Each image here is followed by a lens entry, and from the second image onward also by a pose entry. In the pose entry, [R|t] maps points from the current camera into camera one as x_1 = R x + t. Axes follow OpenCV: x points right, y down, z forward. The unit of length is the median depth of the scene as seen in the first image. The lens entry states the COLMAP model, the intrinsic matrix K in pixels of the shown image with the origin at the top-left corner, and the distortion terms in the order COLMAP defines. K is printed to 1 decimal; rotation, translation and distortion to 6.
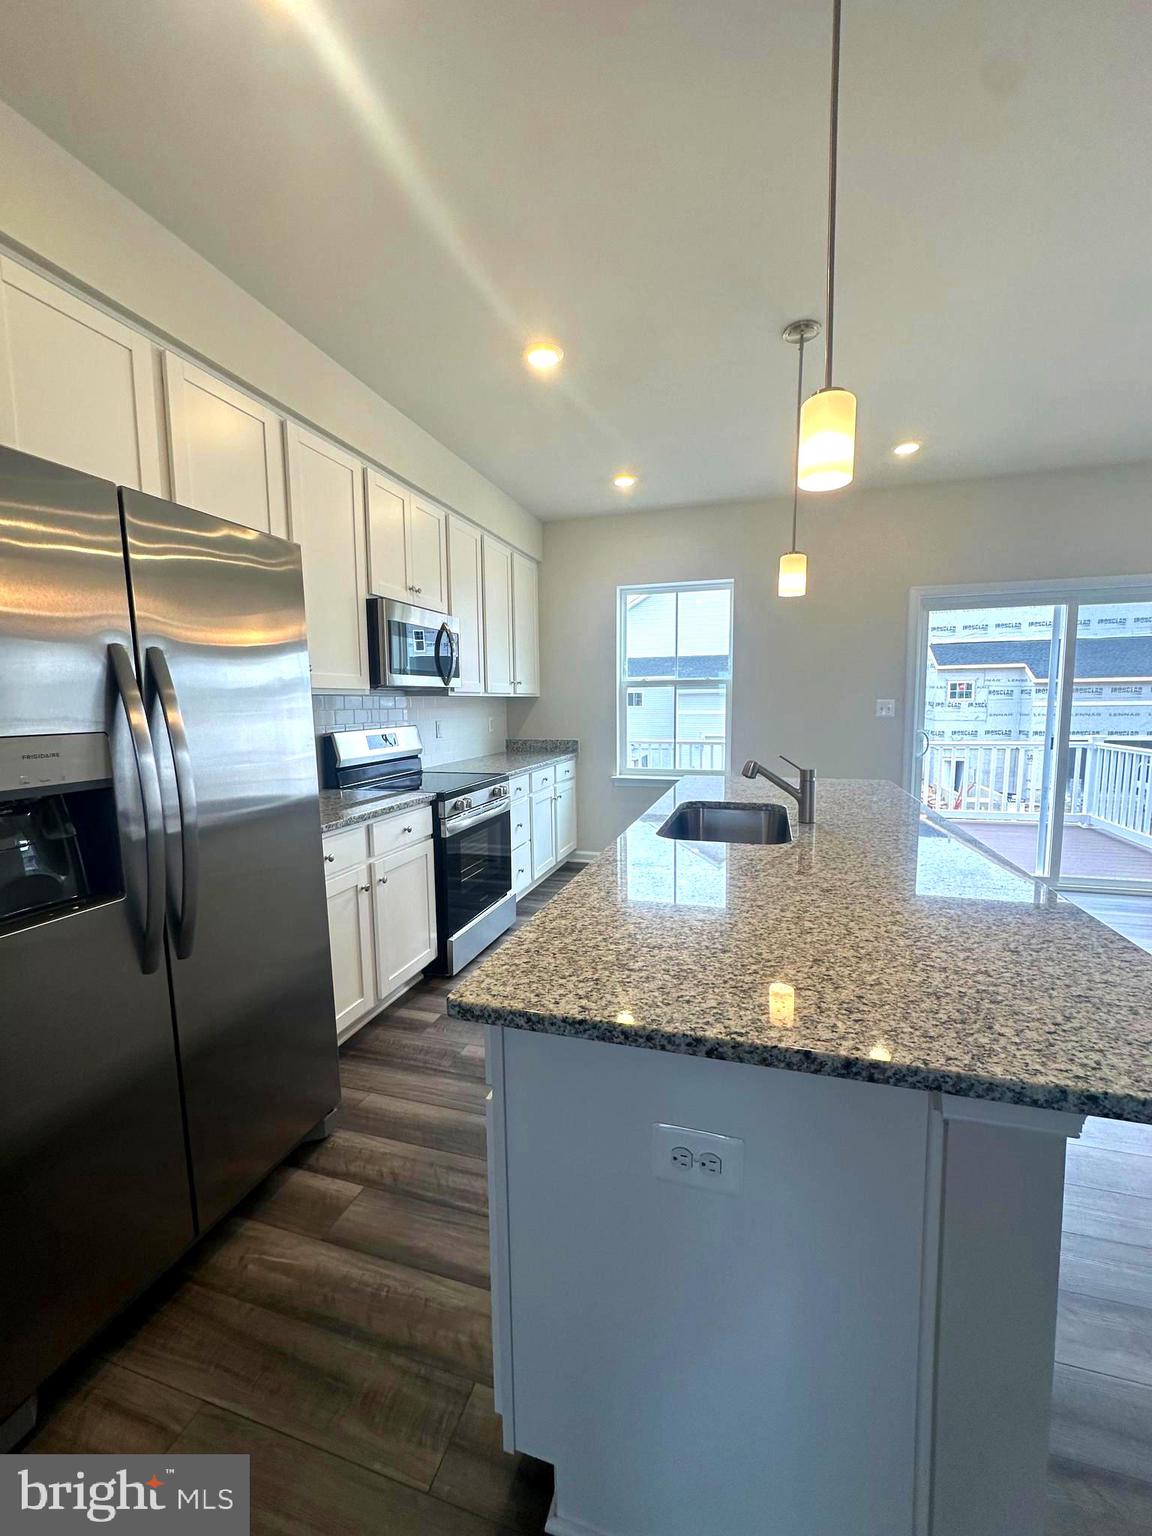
lens RADIAL K [[611.9, 0, 580.8], [0, 611.9, 769.8], [0, 0, 1]] dist [-0.005598, 0.001422]
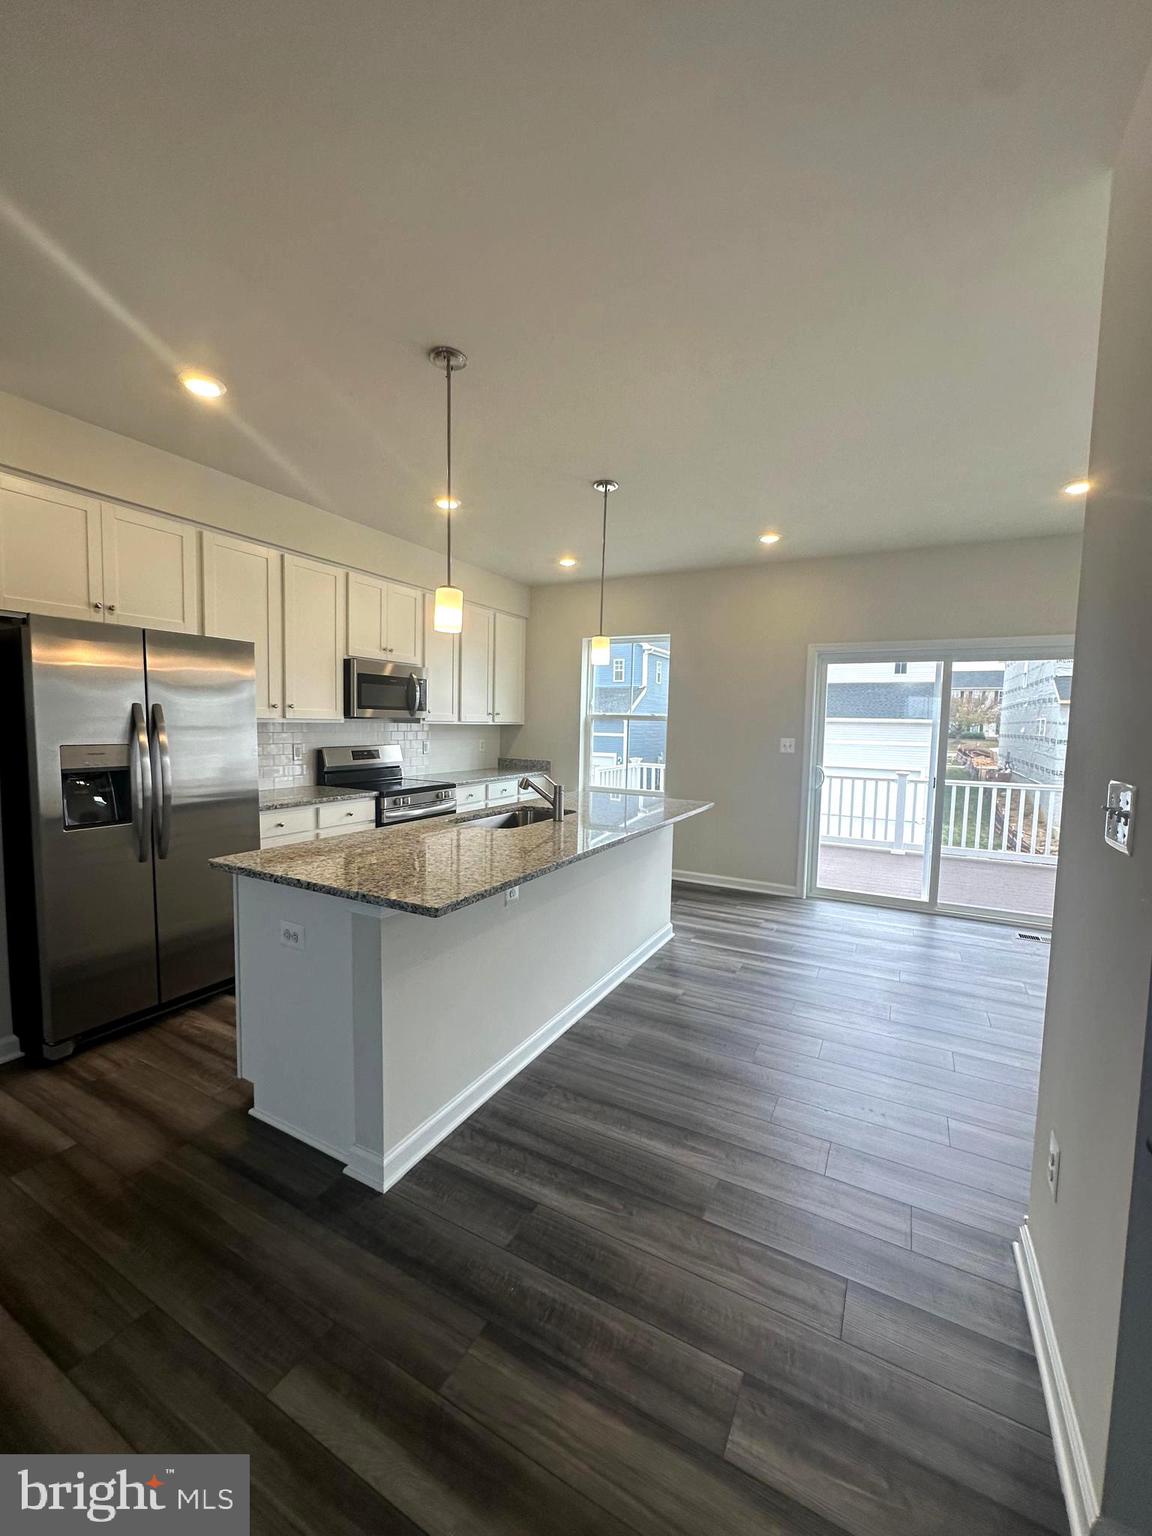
lens RADIAL K [[611.9, 0, 578.9], [0, 611.9, 772.3], [0, 0, 1]] dist [-0.005598, 0.001422]
pose [[0.979421, 0.049654, -0.195624, 0.521748], [-0.055348, 0.998185, -0.023749, 0.000178], [0.194089, 0.034088, 0.980391, -0.344008]]
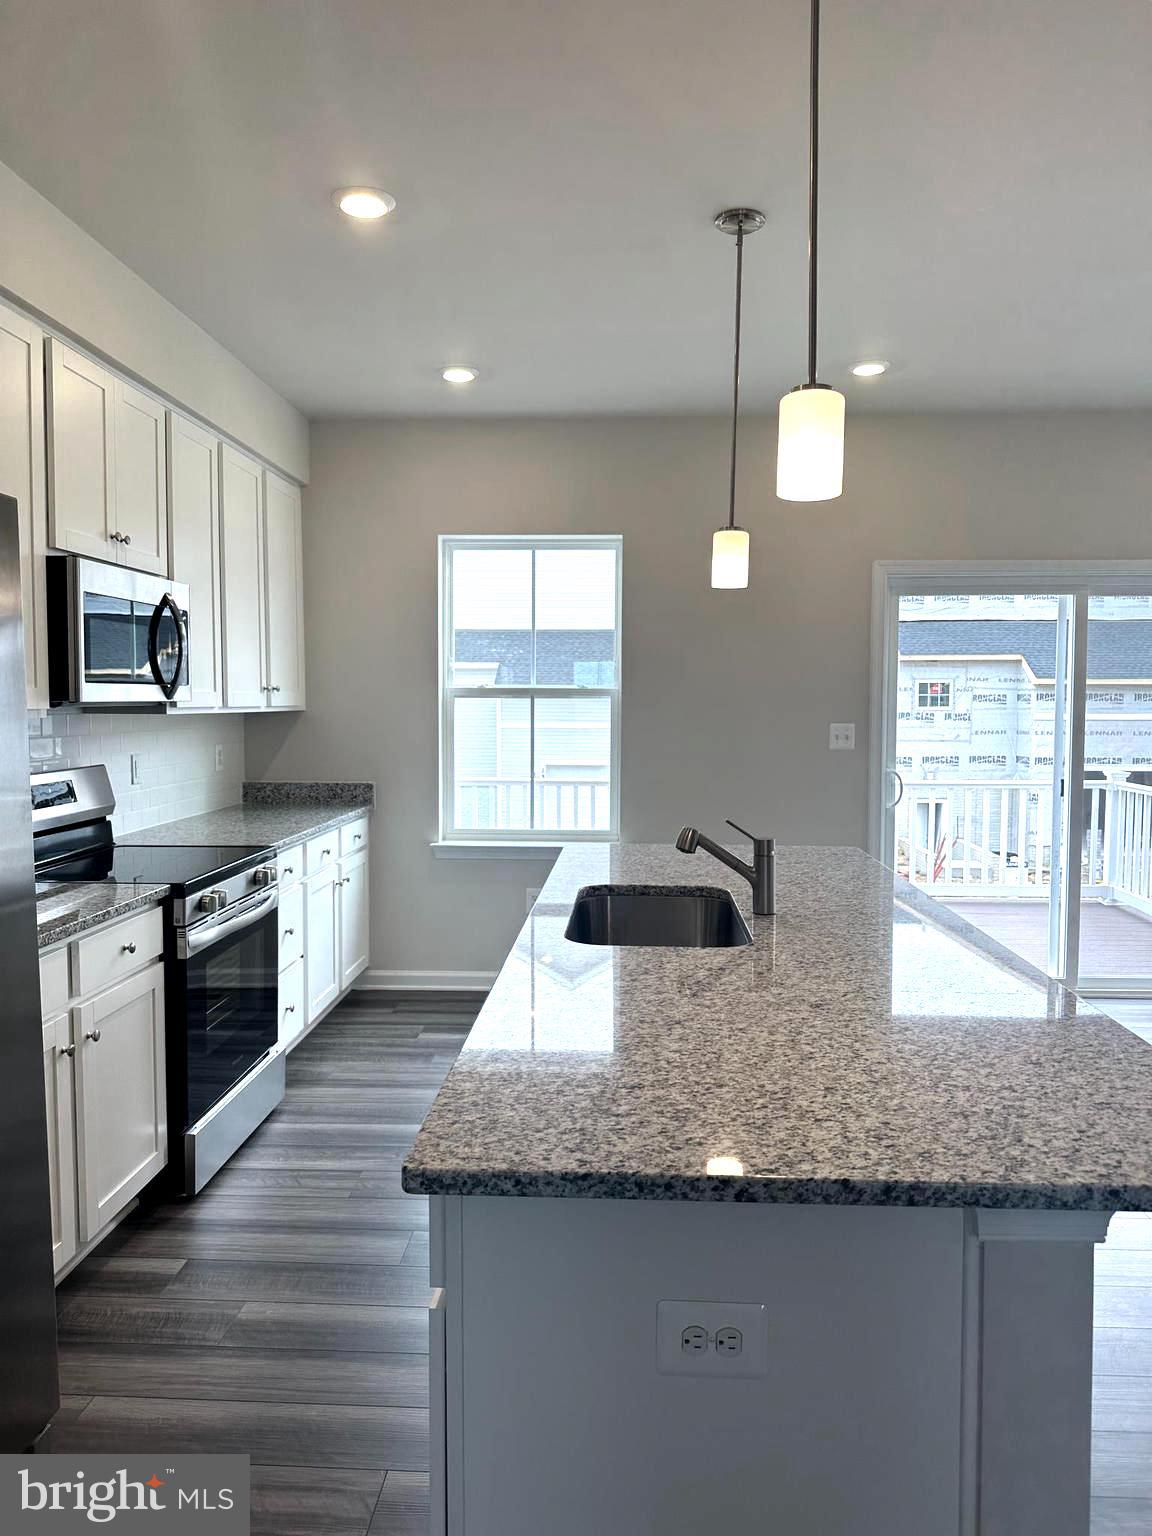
lens RADIAL K [[1076.7, 0, 585.6], [0, 1076.7, 767.3], [0, 0, 1]] dist [0.041499, -0.059437]
pose [[0.970463, -0.001879, 0.241243, -0.100020], [0.013740, 0.998777, -0.047493, -0.020474], [-0.240859, 0.049405, 0.969302, -0.127637]]
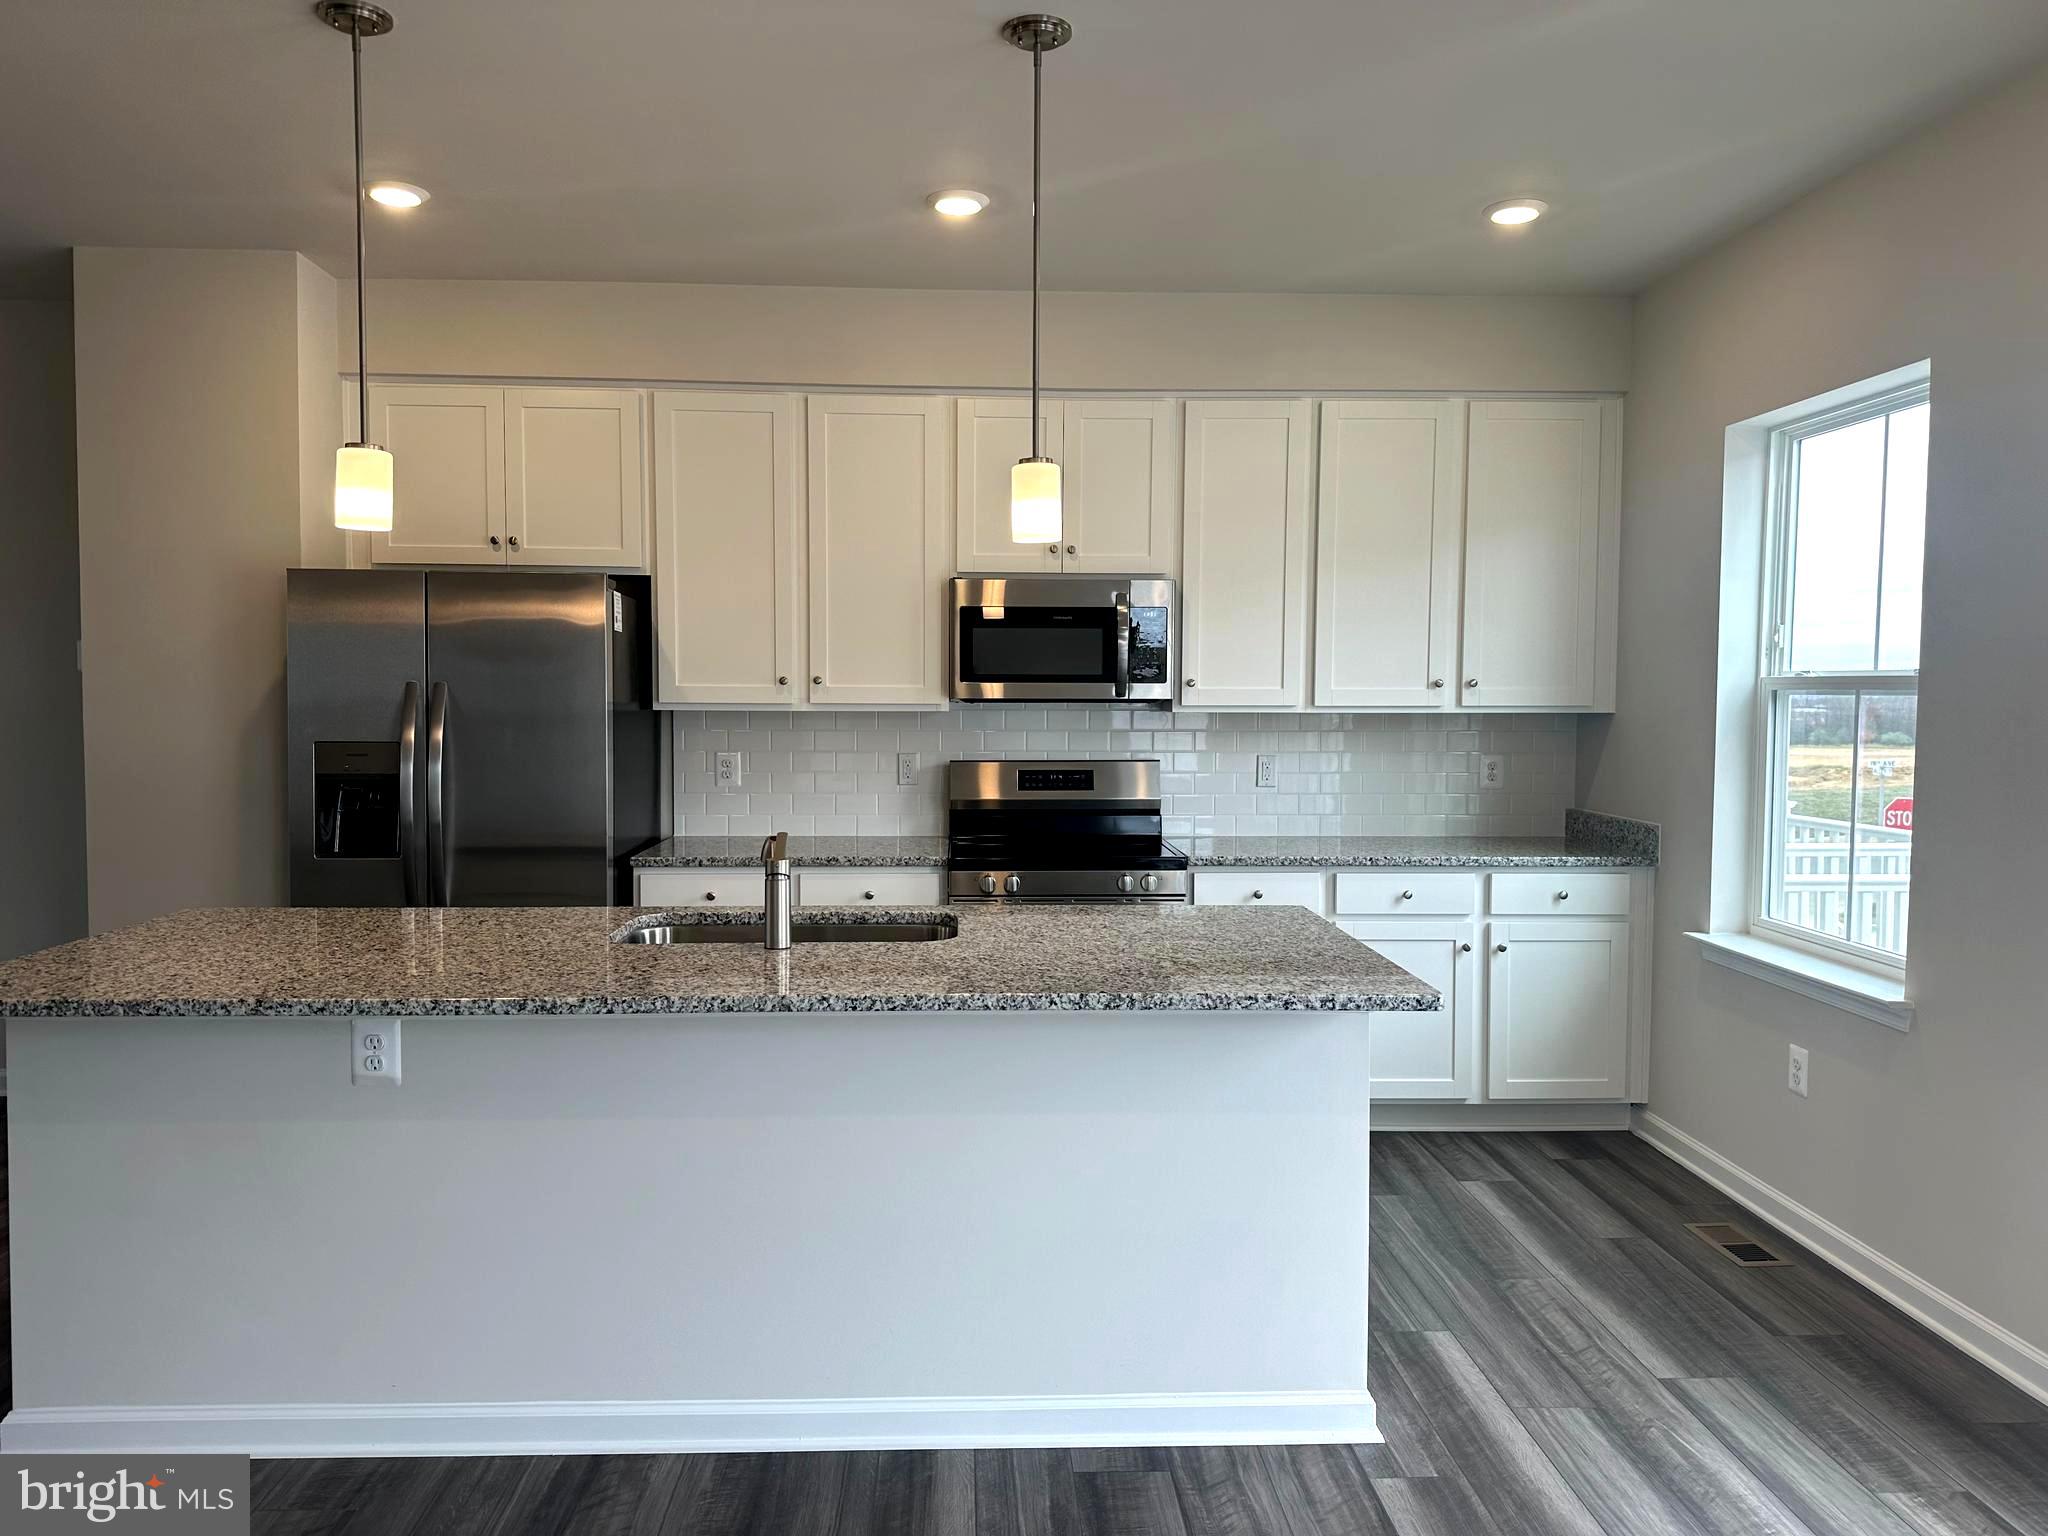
lens RADIAL K [[1435.6, 0, 1013.0], [0, 1435.6, 764.6], [0, 0, 1]] dist [0.041499, -0.059437]
pose [[0.325941, 0.060012, -0.943483, 1.299340], [-0.113287, 0.993271, 0.024041, -0.112767], [0.938578, 0.099049, 0.330547, 0.541125]]
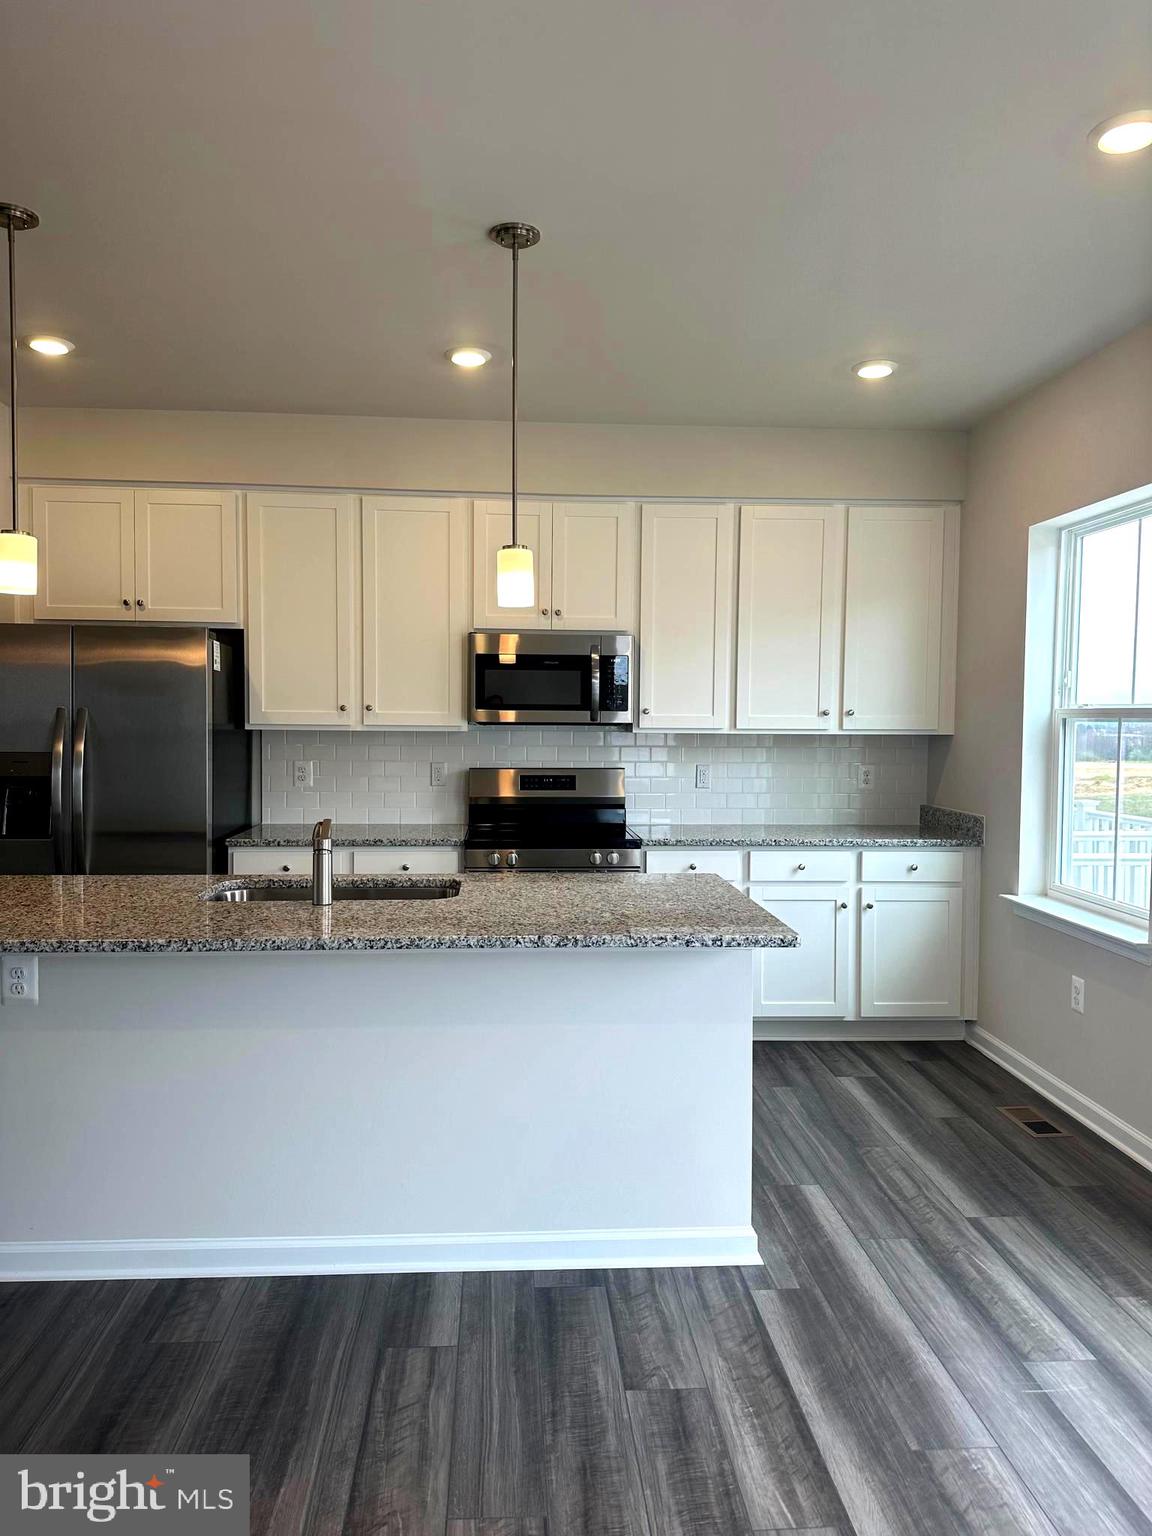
lens RADIAL K [[1076.7, 0, 570.6], [0, 1076.7, 766.5], [0, 0, 1]] dist [0.041499, -0.059437]
pose [[0.351258, 0.055072, -0.934658, 1.338818], [-0.116984, 0.993027, 0.014547, -0.114669], [0.928942, 0.104230, 0.355252, 0.574113]]
